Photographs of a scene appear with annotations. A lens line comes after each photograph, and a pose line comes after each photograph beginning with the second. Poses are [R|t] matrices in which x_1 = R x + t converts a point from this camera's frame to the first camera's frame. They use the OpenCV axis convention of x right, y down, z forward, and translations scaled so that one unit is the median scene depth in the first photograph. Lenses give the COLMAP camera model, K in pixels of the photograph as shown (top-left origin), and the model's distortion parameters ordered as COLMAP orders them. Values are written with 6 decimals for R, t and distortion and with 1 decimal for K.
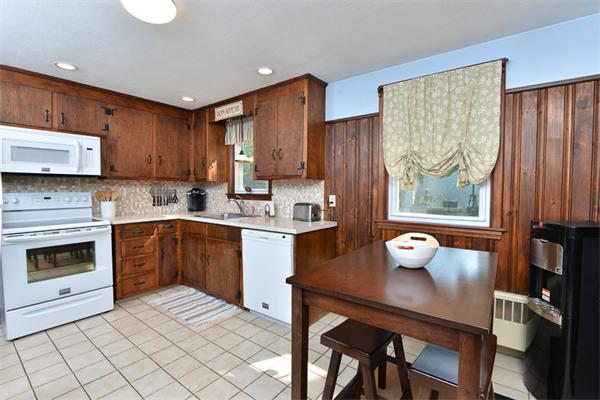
lens RADIAL K [[273.4, 0, 300.1], [0, 273.4, 197.7], [0, 0, 1]] dist [-0.002504, -0.011046]
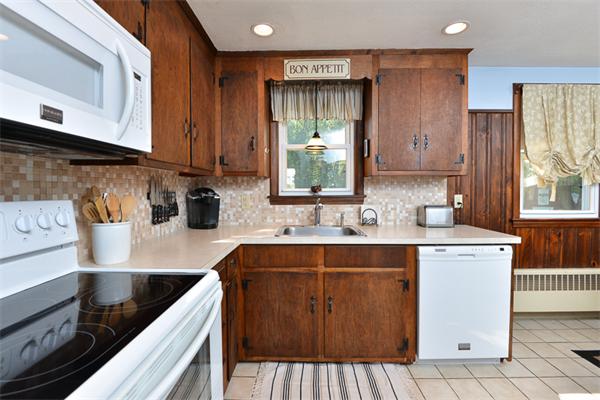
lens RADIAL K [[273.4, 0, 300.1], [0, 273.4, 197.7], [0, 0, 1]] dist [-0.002504, -0.011046]
pose [[0.804436, -0.025904, 0.593474, -0.901990], [0.026902, 0.999612, 0.007167, -0.022289], [-0.593430, 0.010200, 0.804821, 0.662491]]
